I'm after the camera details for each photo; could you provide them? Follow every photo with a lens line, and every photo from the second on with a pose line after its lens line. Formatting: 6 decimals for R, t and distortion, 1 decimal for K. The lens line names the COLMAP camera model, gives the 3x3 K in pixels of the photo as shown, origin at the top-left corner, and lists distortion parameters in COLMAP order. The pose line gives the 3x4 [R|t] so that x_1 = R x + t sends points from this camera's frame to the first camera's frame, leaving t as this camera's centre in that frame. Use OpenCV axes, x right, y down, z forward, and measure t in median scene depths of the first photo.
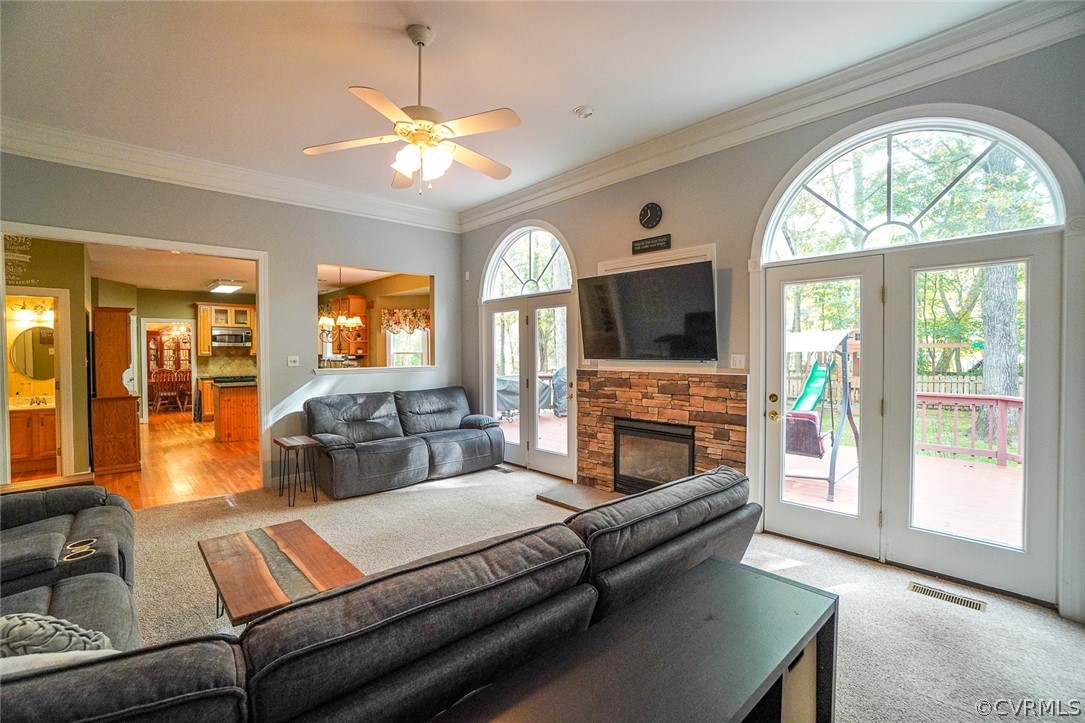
lens RADIAL K [[482.3, 0, 533.9], [0, 482.3, 361.0], [0, 0, 1]] dist [-0.036423, 0.001058]
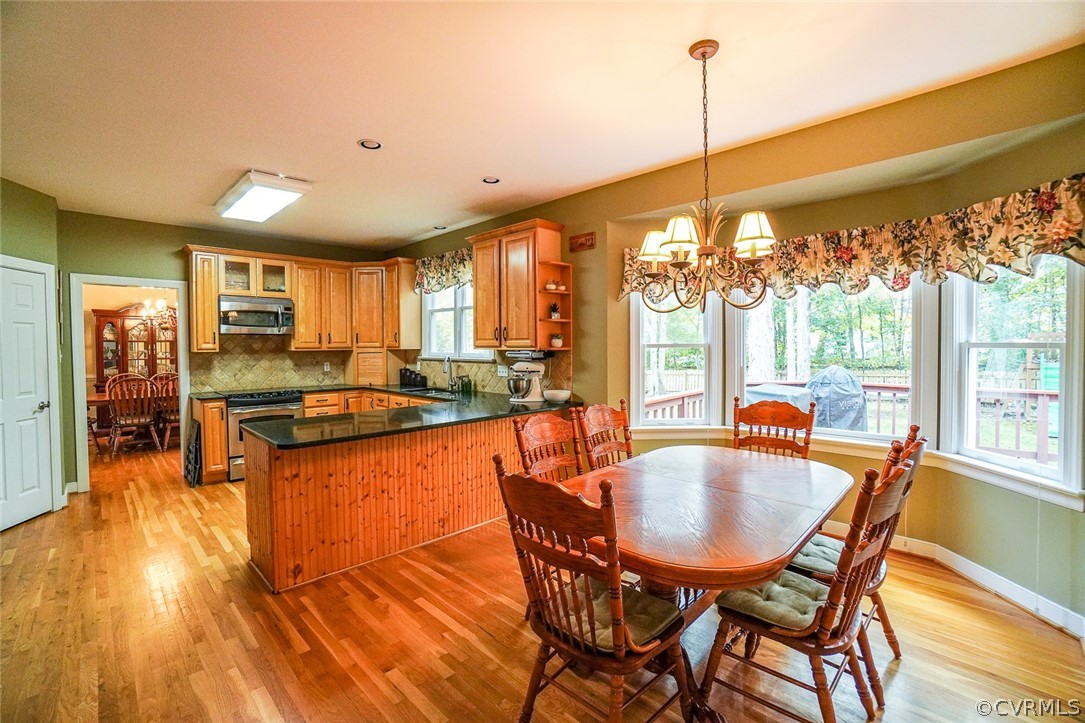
lens RADIAL K [[482.3, 0, 543.4], [0, 482.3, 358.7], [0, 0, 1]] dist [-0.036423, 0.001058]
pose [[0.999022, -0.003220, 0.044100, -0.345058], [0.002842, 0.999959, 0.008636, -0.007075], [-0.044126, -0.008502, 0.998990, 0.463437]]
